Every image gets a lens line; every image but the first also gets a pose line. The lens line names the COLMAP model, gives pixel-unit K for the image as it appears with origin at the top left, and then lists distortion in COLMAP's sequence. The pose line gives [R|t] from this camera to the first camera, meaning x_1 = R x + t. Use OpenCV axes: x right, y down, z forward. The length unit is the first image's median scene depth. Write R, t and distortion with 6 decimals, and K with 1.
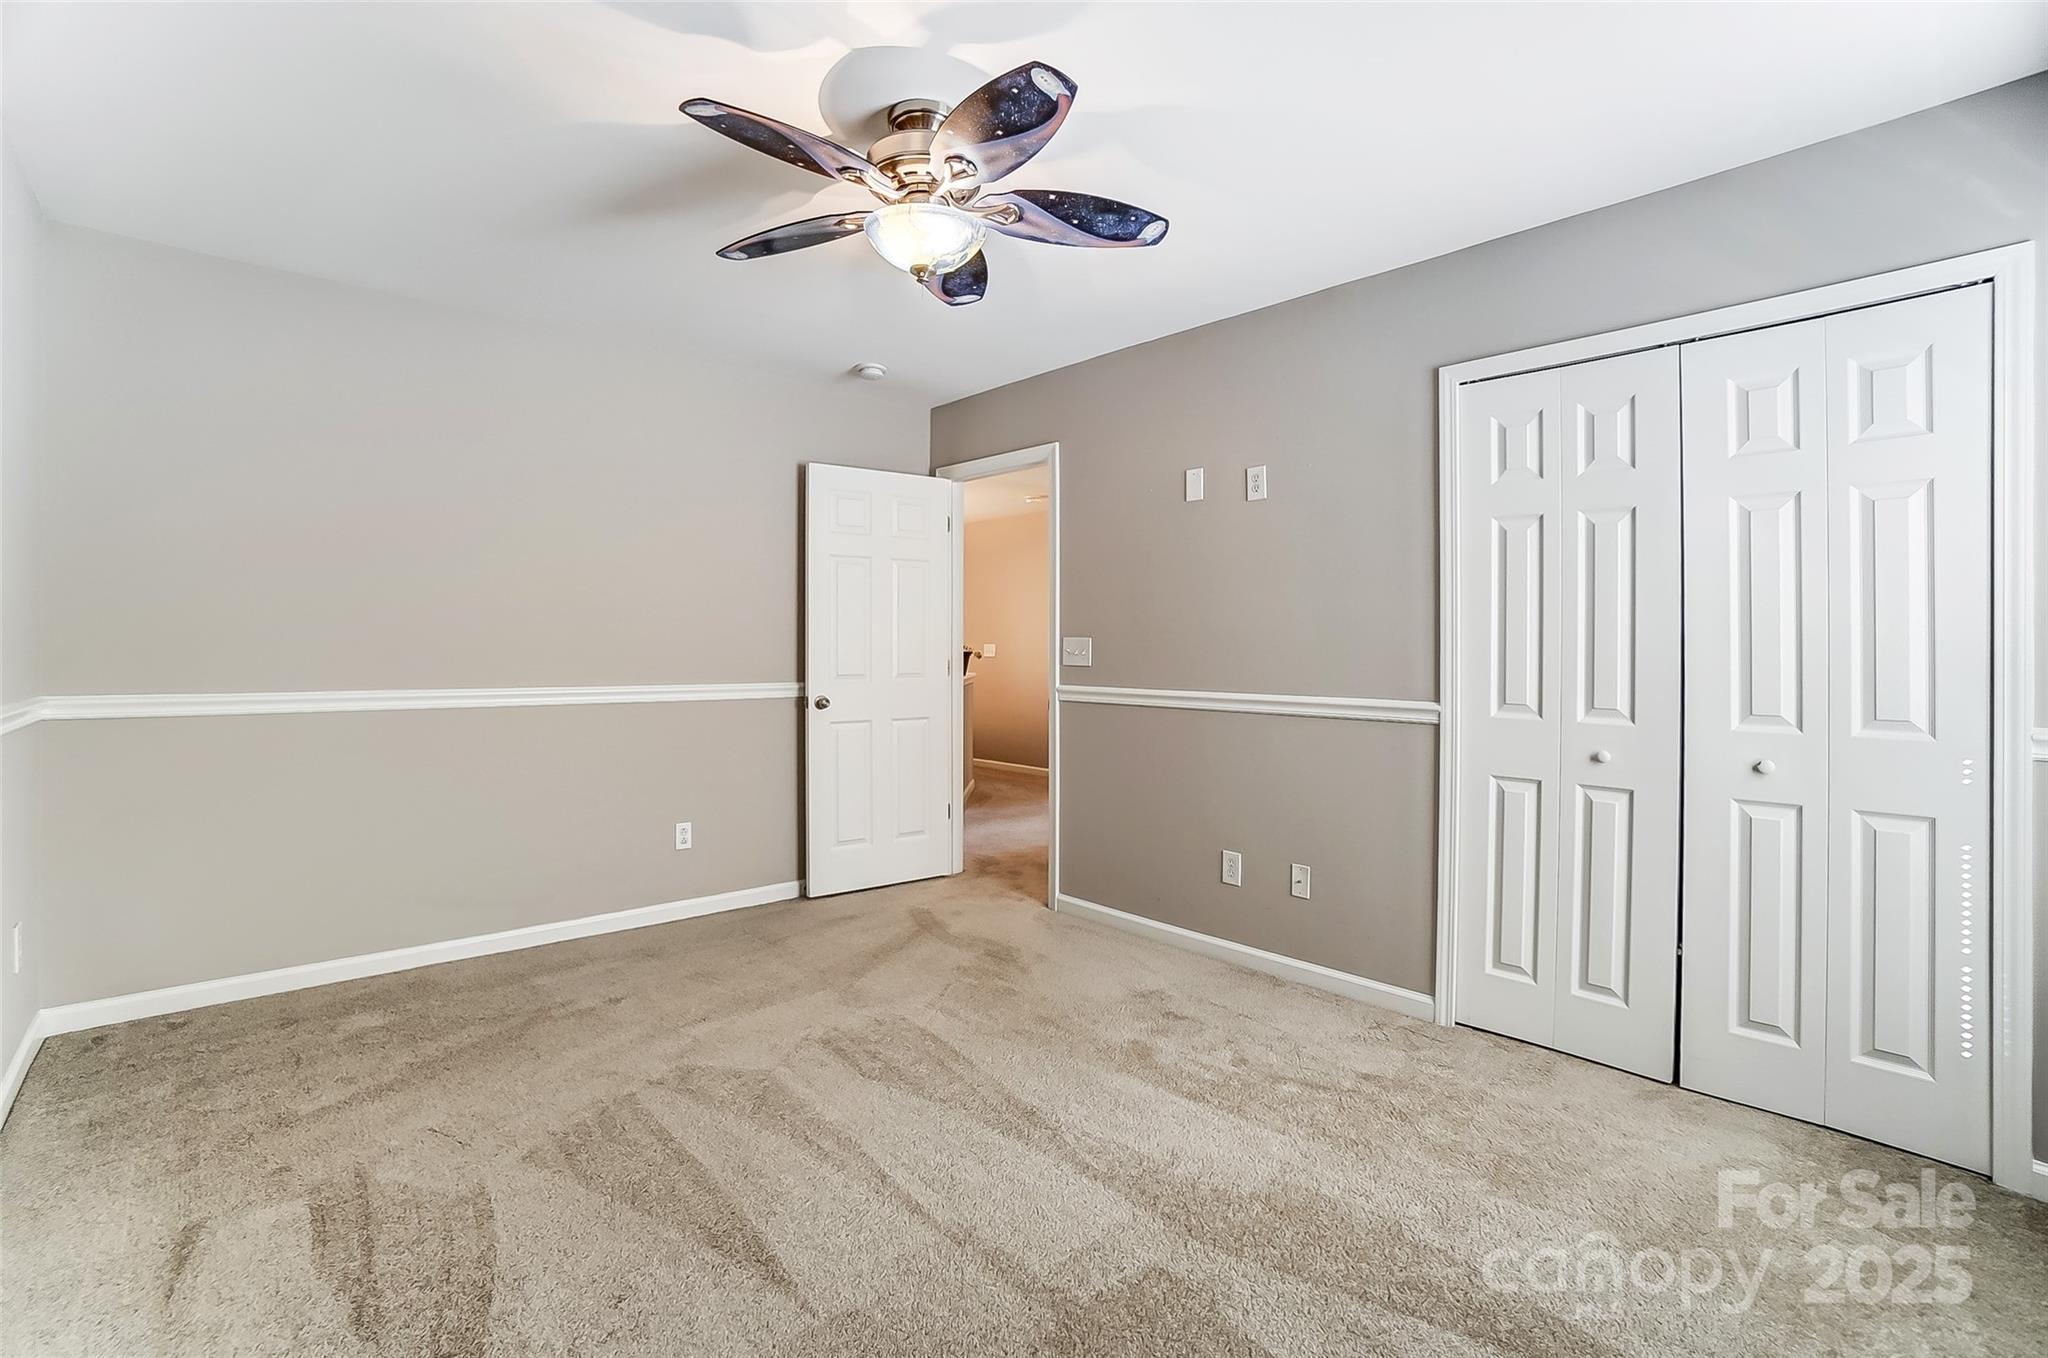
lens RADIAL K [[945.5, 0, 1017.0], [0, 945.5, 663.4], [0, 0, 1]] dist [-0.057183, 0.000229]
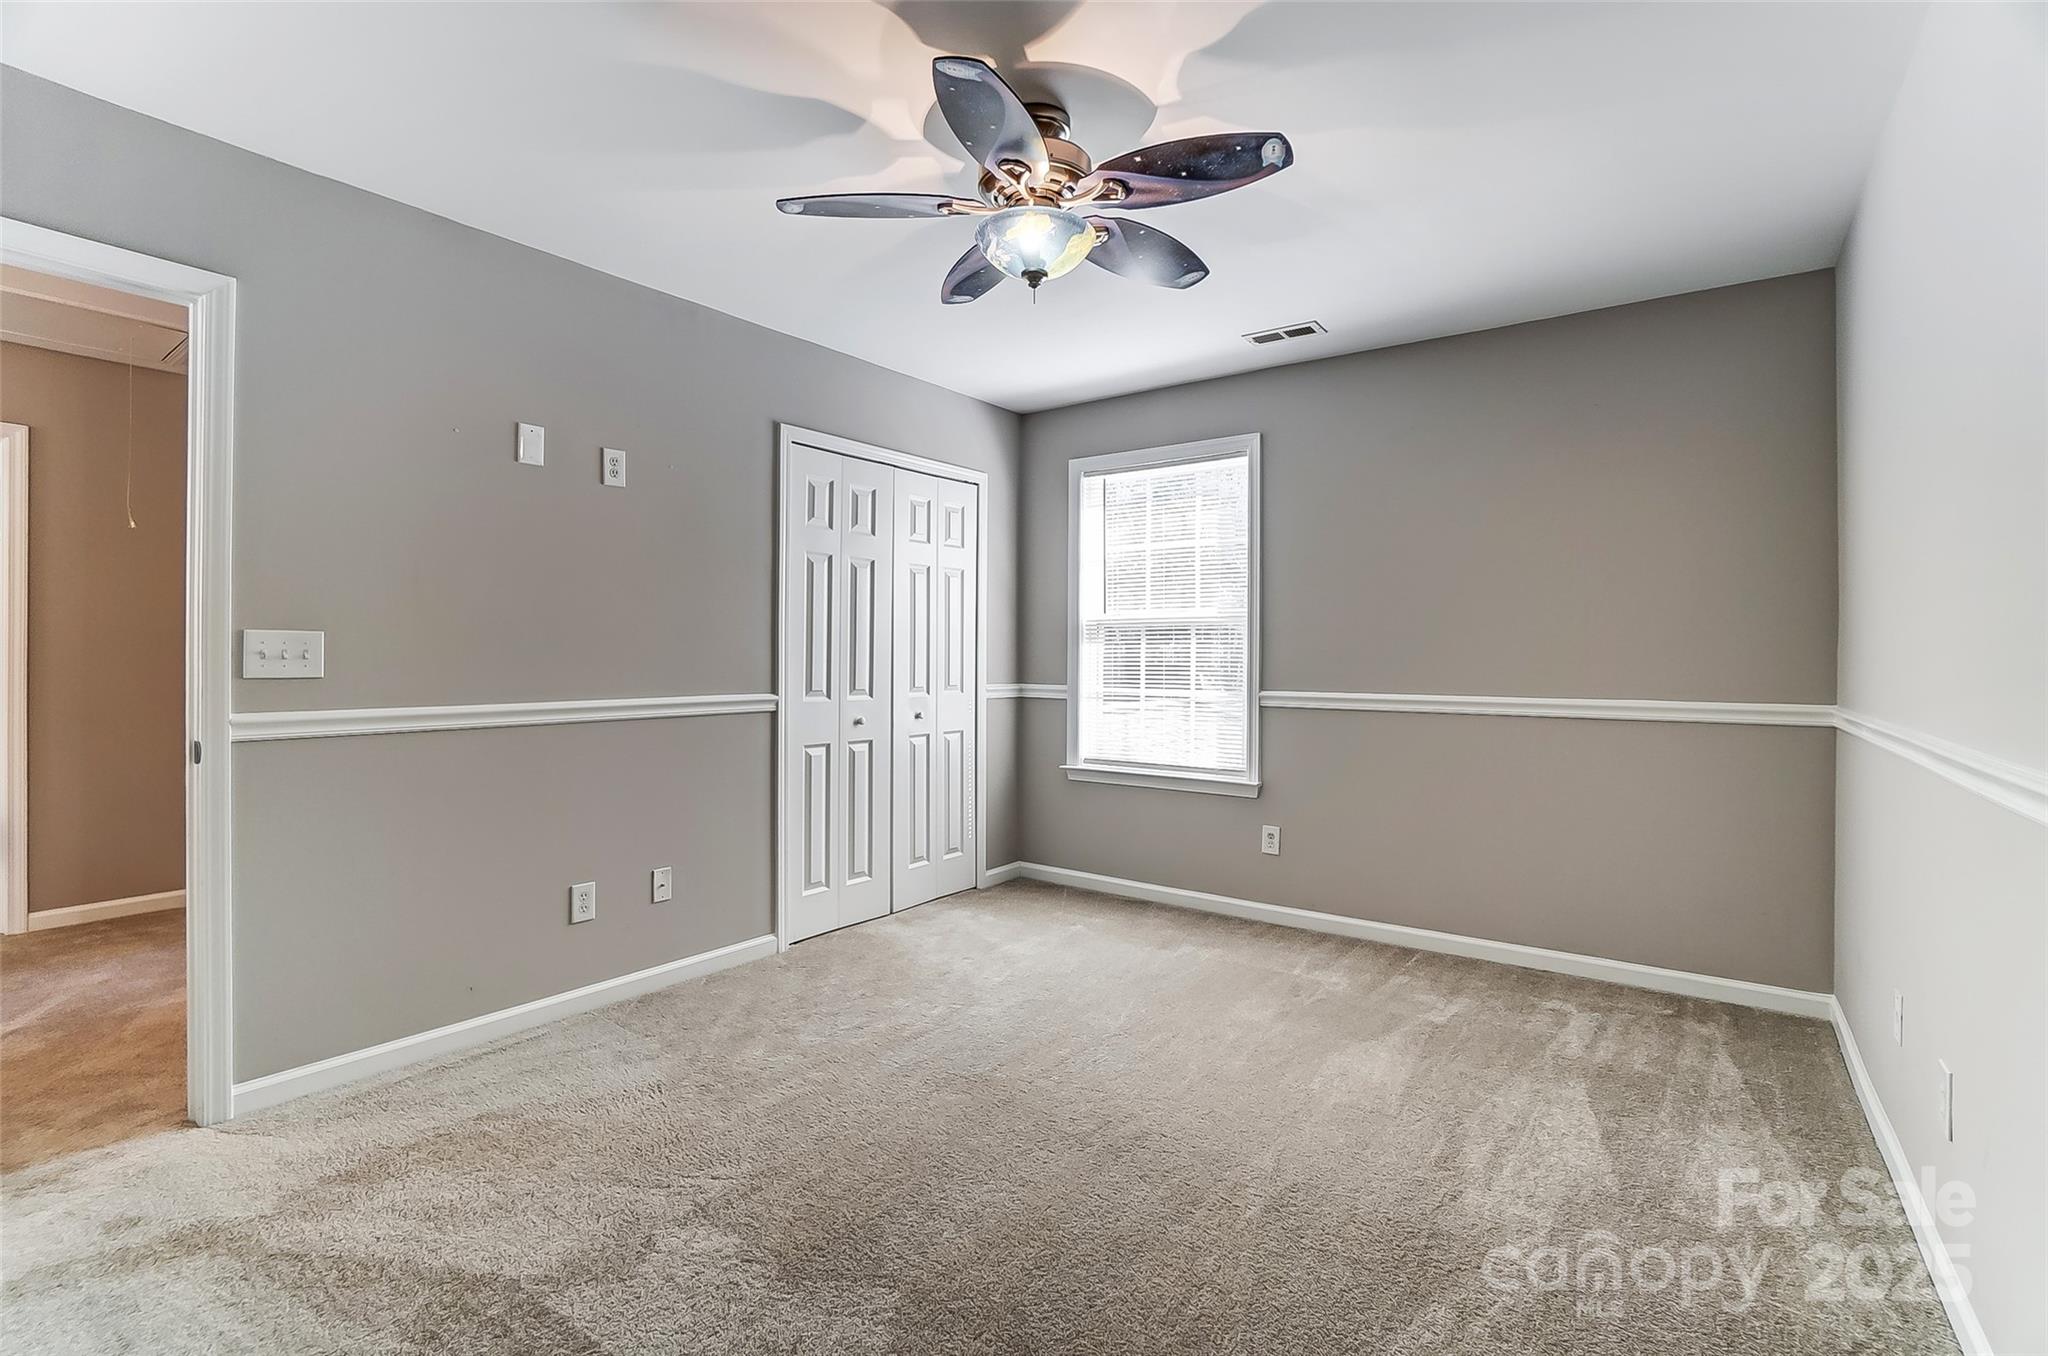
lens RADIAL K [[945.5, 0, 1017.0], [0, 945.5, 662.4], [0, 0, 1]] dist [-0.057183, 0.000229]
pose [[-0.210729, -0.014691, 0.977434, -0.822096], [0.009005, 0.999815, 0.016969, -0.017573], [-0.977503, 0.012378, -0.210558, 0.937068]]
